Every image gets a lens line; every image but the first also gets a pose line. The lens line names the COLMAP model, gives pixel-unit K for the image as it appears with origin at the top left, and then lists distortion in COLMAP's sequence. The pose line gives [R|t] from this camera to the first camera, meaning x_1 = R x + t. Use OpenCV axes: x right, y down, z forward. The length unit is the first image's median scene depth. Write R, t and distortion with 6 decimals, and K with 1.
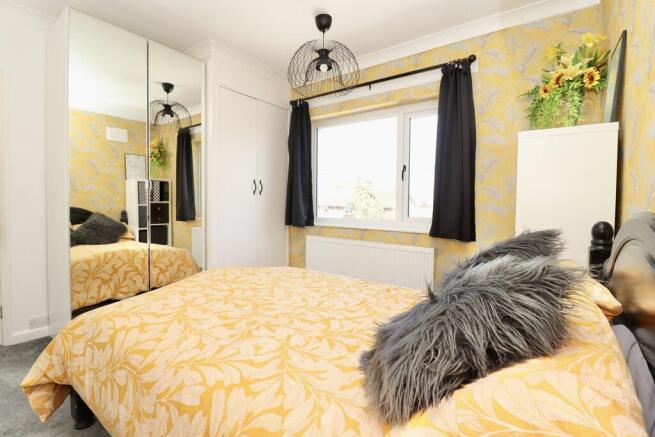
lens RADIAL K [[306.5, 0, 327.5], [0, 306.5, 218.5], [0, 0, 1]] dist [-0.026023, -0.000251]
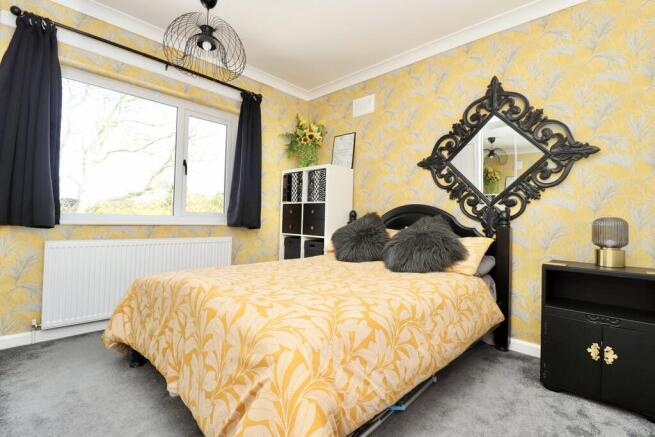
lens RADIAL K [[307.9, 0, 328.3], [0, 307.9, 212.2], [0, 0, 1]] dist [-0.001290, -0.000566]
pose [[0.126776, 0.006993, 0.991907, -0.829162], [0.021685, 0.999717, -0.009819, 0.021706], [-0.991694, 0.022754, 0.126588, 0.487855]]
